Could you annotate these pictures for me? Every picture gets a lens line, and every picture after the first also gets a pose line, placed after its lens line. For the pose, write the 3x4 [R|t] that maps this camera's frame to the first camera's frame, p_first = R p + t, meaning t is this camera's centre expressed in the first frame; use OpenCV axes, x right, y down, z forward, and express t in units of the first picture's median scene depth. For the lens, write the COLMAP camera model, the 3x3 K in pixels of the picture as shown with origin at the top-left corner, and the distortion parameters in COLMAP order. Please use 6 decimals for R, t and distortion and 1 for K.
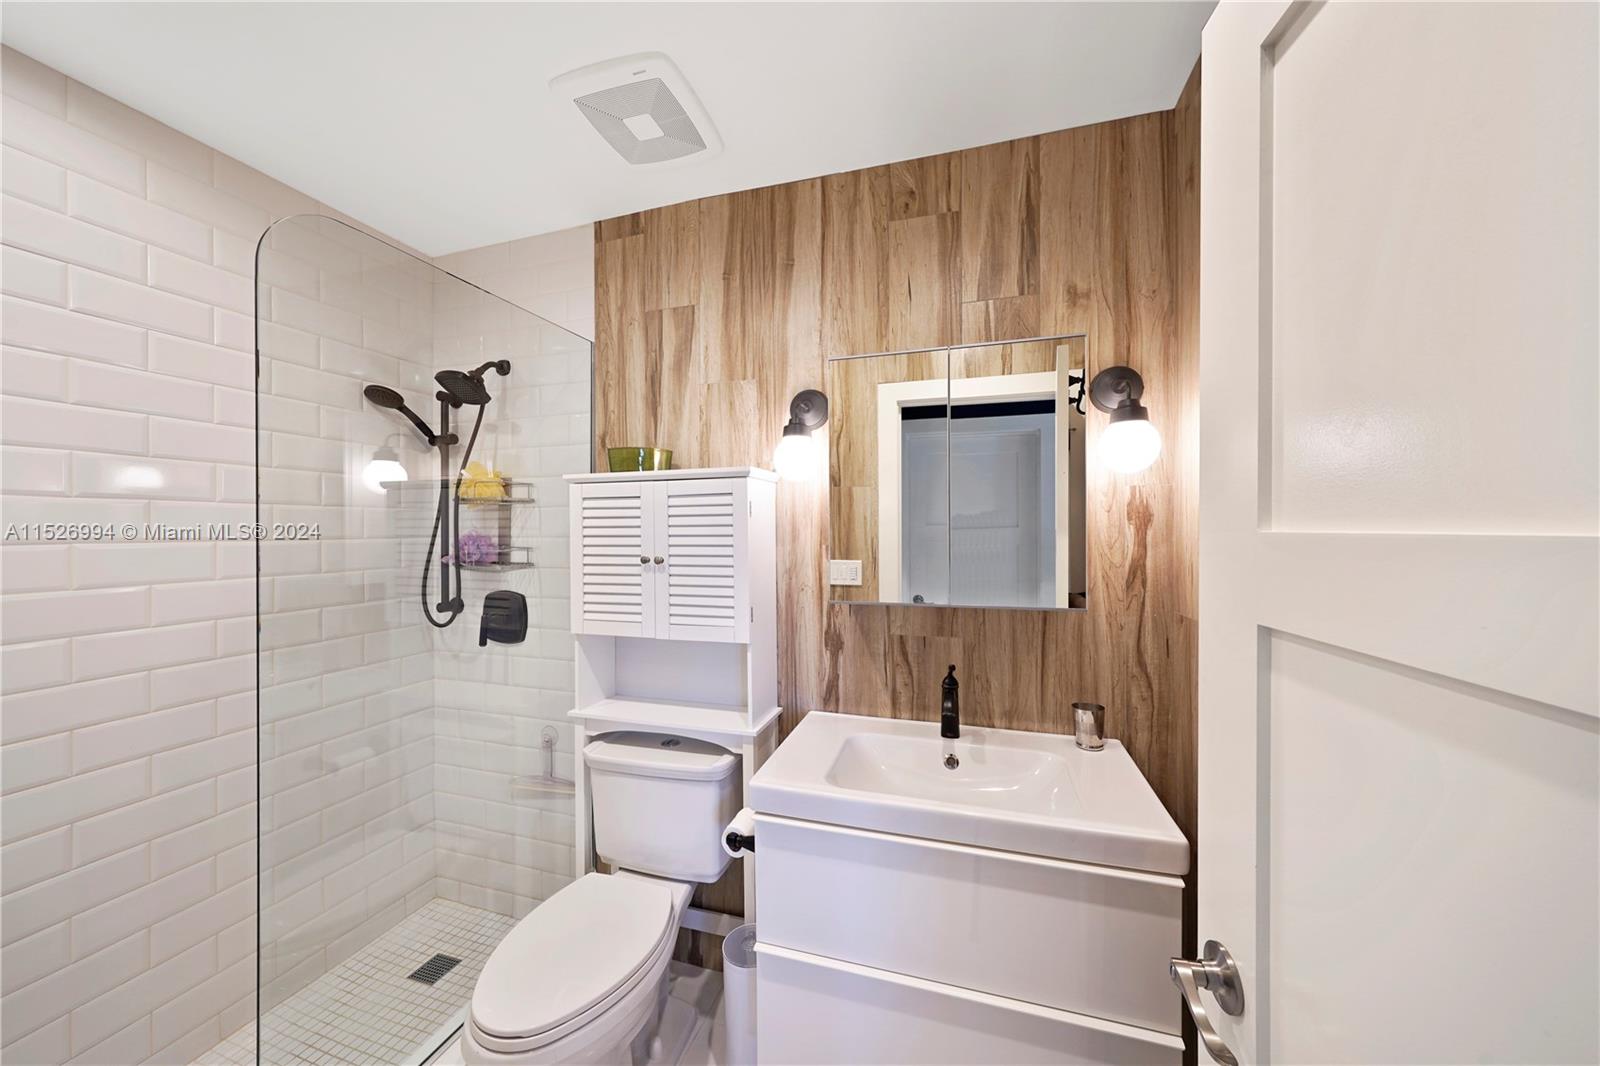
lens RADIAL K [[545.1, 0, 800.0], [0, 545.1, 533.0], [0, 0, 1]] dist [0.001245, 0.000096]
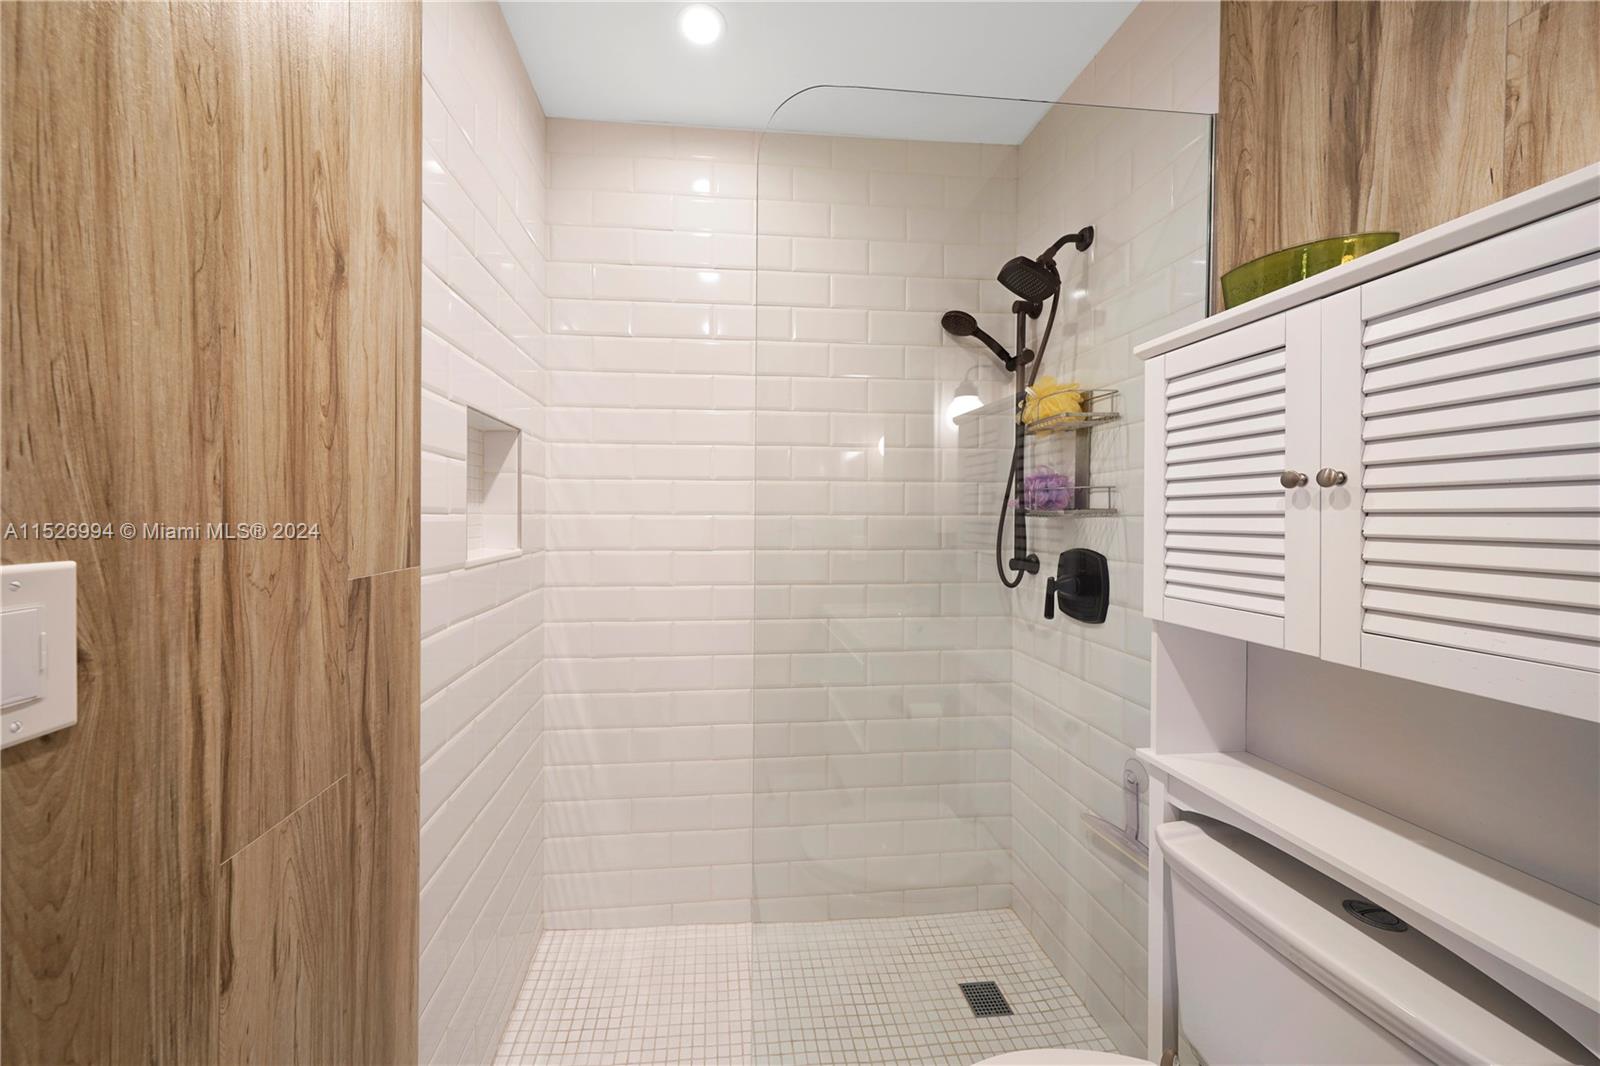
lens RADIAL K [[562.8, 0, 791.6], [0, 562.8, 518.0], [0, 0, 1]] dist [0.001702, 0.000138]
pose [[0.422727, 0.012476, -0.906171, -0.030547], [-0.015548, 0.999858, 0.006513, 0.071698], [0.906124, 0.011336, 0.422861, 0.360615]]
